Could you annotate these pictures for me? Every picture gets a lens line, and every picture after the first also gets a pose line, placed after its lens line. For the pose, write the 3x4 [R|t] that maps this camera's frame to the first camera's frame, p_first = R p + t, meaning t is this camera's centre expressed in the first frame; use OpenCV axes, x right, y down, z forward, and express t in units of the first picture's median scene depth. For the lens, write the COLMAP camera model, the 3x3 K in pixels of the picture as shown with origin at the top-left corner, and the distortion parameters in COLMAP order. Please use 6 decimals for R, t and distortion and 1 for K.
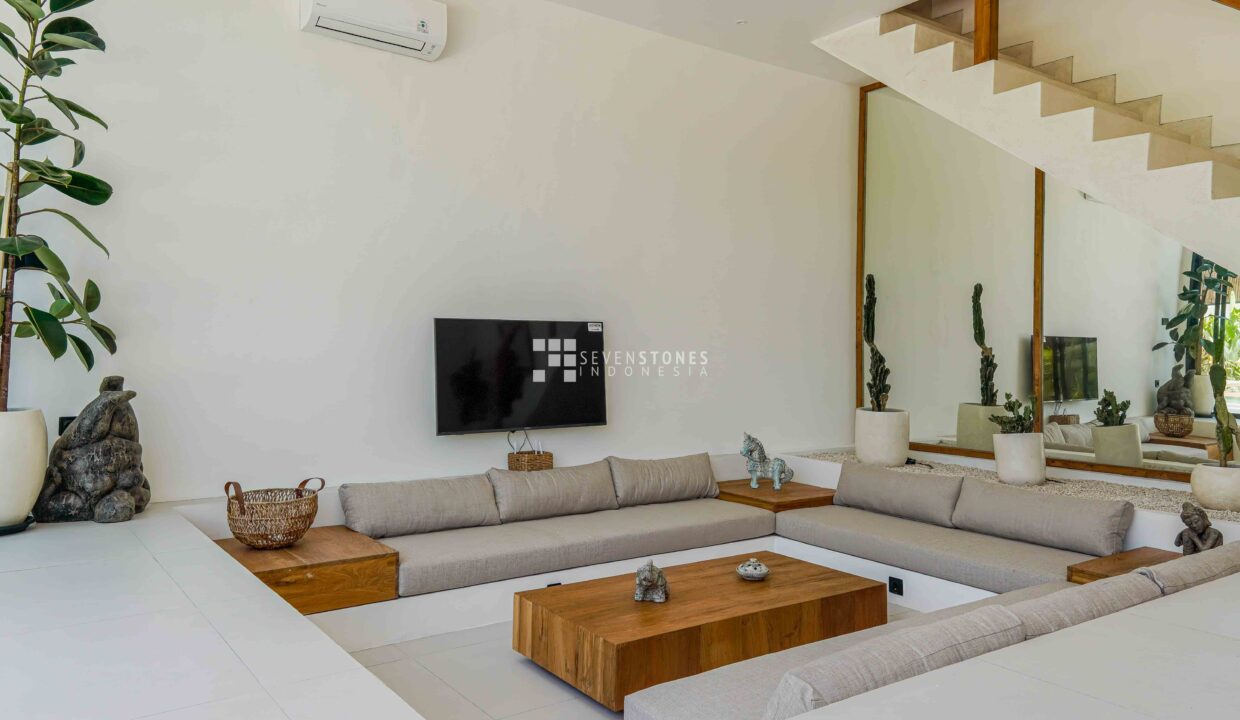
lens RADIAL K [[832.9, 0, 606.1], [0, 832.9, 363.9], [0, 0, 1]] dist [0.066255, -0.003479]
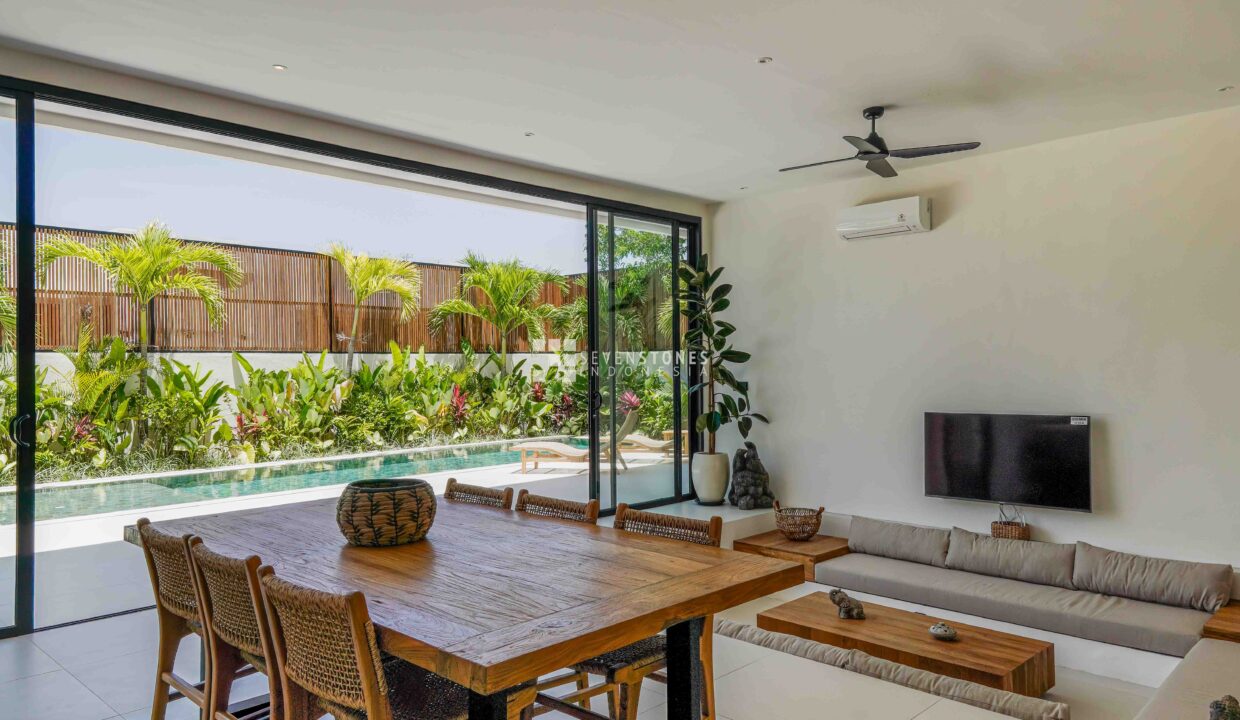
lens RADIAL K [[832.9, 0, 606.1], [0, 832.9, 363.9], [0, 0, 1]] dist [0.066255, -0.003479]
pose [[0.160328, -0.020210, -0.986857, 1.030262], [-0.003720, 0.999771, -0.021079, -0.096889], [0.987057, 0.007051, 0.160217, 0.213850]]
